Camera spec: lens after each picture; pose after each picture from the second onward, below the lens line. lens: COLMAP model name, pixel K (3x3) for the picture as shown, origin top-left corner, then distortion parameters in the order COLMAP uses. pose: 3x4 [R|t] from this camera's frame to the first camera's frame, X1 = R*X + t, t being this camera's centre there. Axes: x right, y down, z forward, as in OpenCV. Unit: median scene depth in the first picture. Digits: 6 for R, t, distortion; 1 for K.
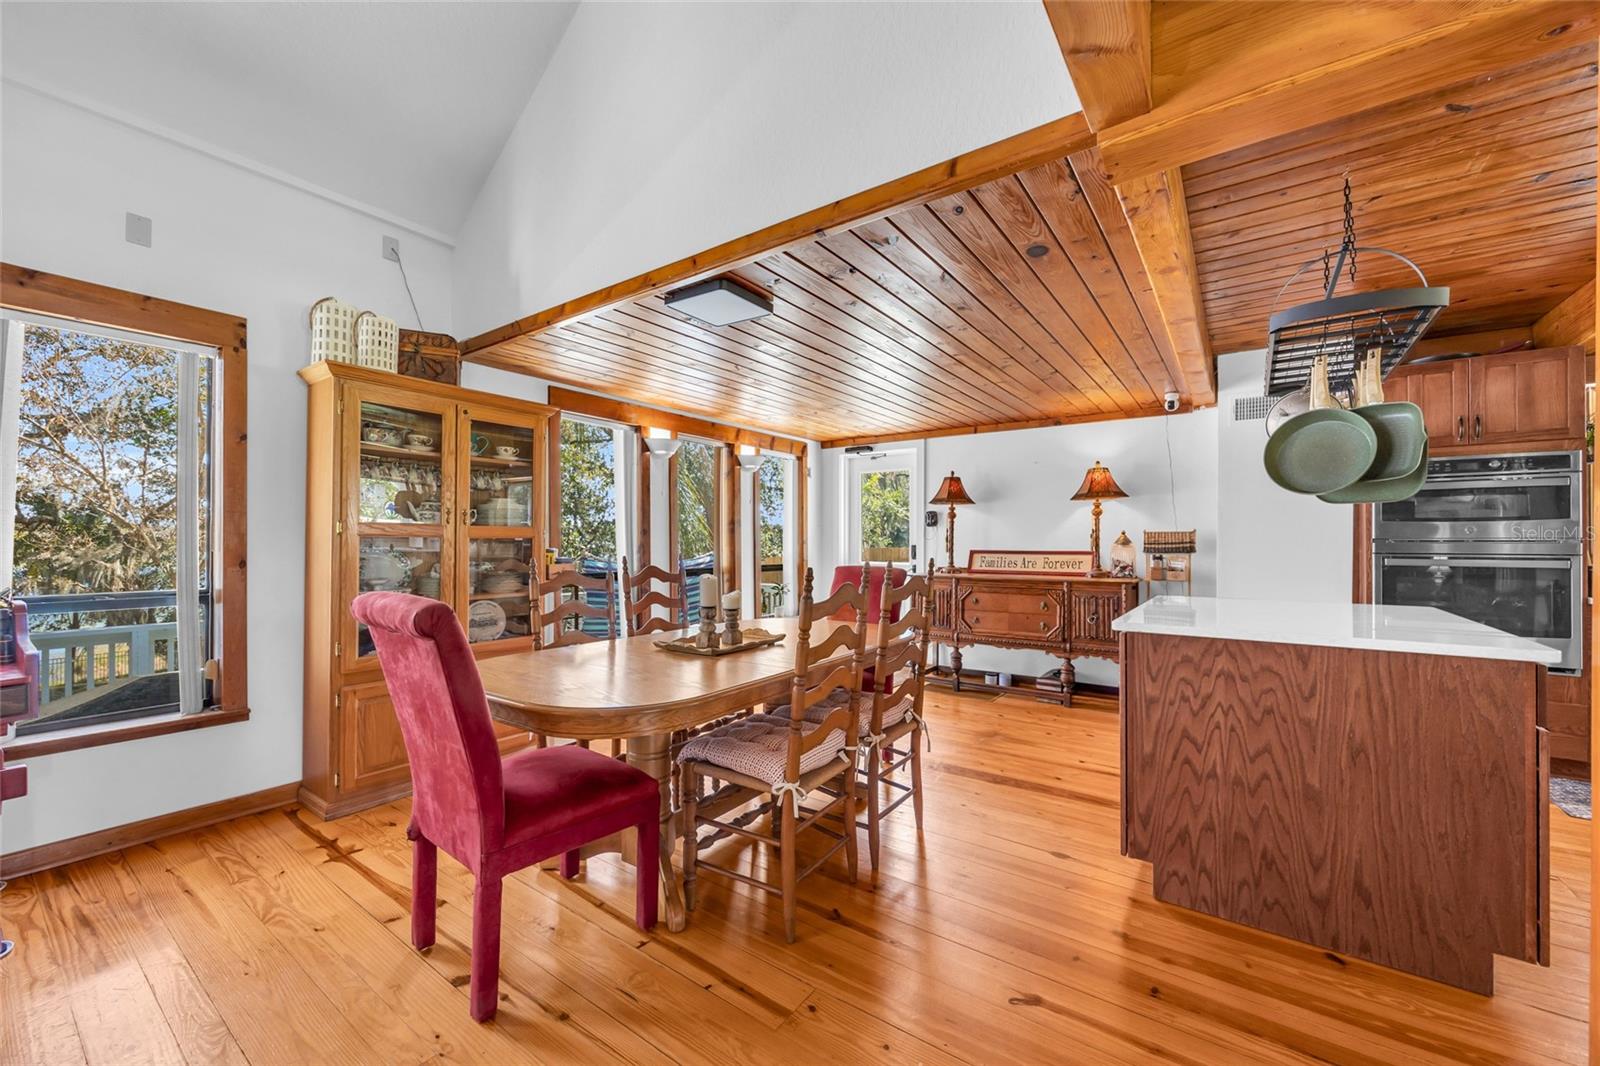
lens RADIAL K [[618.6, 0, 805.9], [0, 618.6, 539.3], [0, 0, 1]] dist [-0.003192, -0.000076]
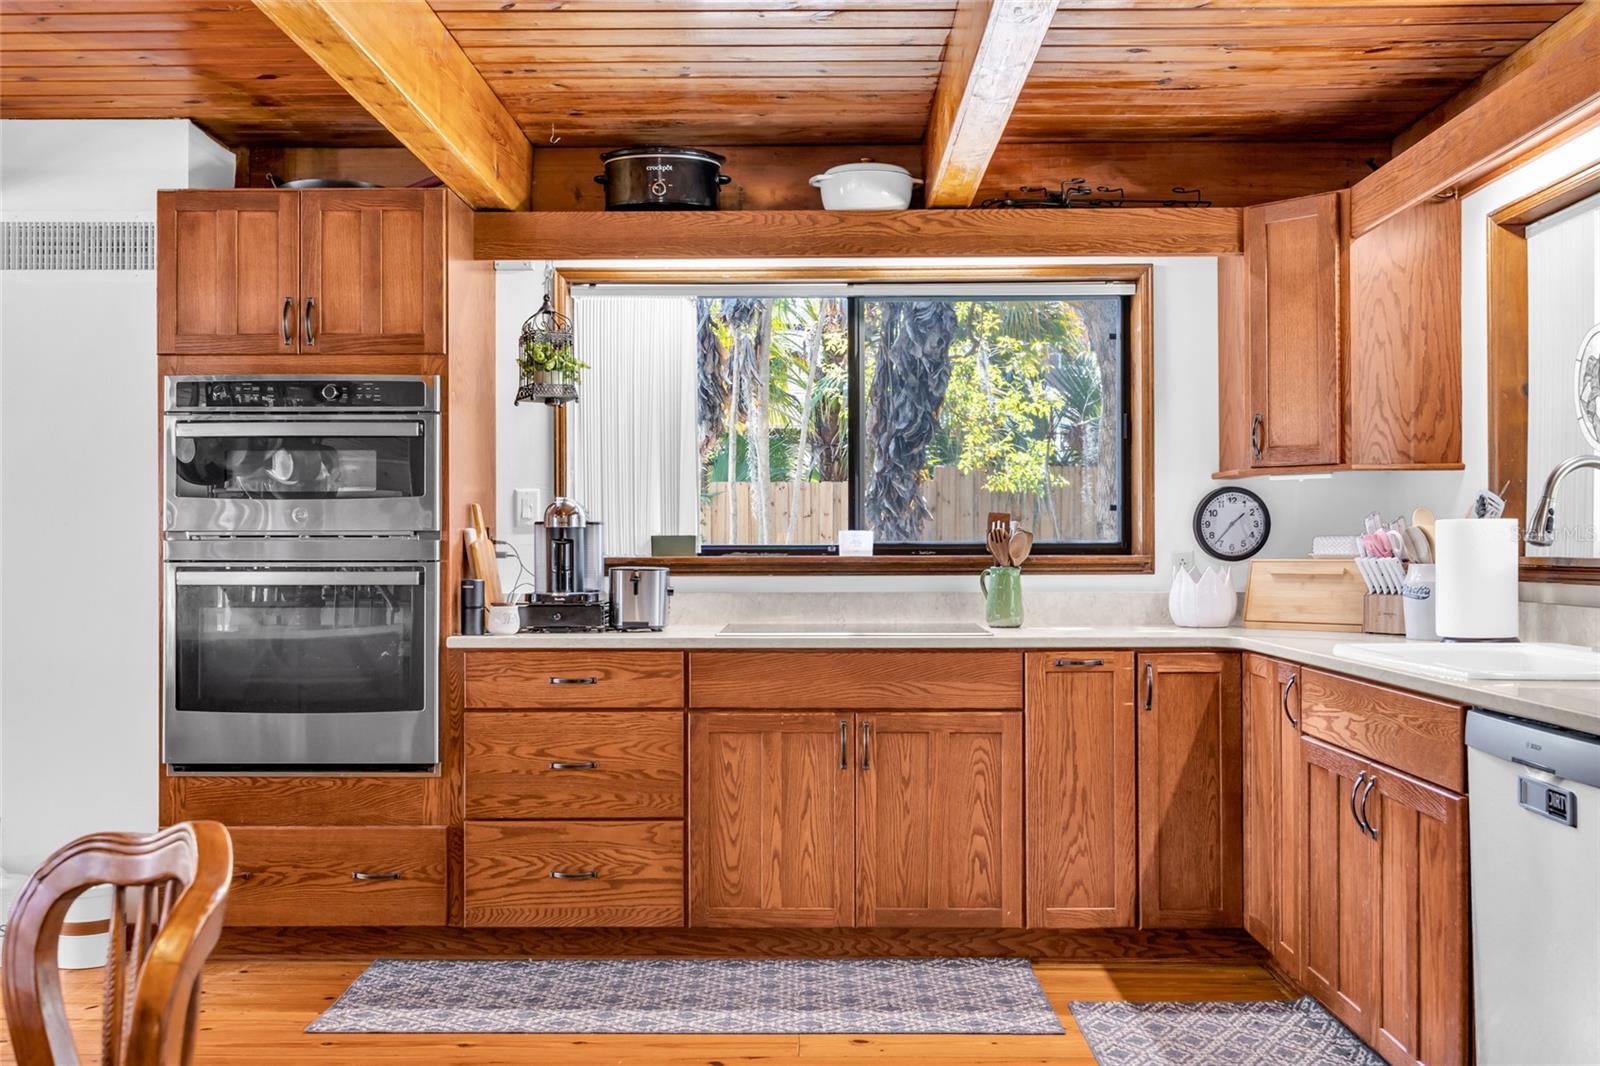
lens RADIAL K [[1538.5, 0, 801.9], [0, 1538.5, 542.6], [0, 0, 1]] dist [-0.007347, 0.011462]
pose [[0.823931, -0.000841, 0.566689, 0.612878], [-0.000426, 0.999998, 0.002103, 0.004652], [-0.566689, -0.001975, 0.823929, -0.291621]]
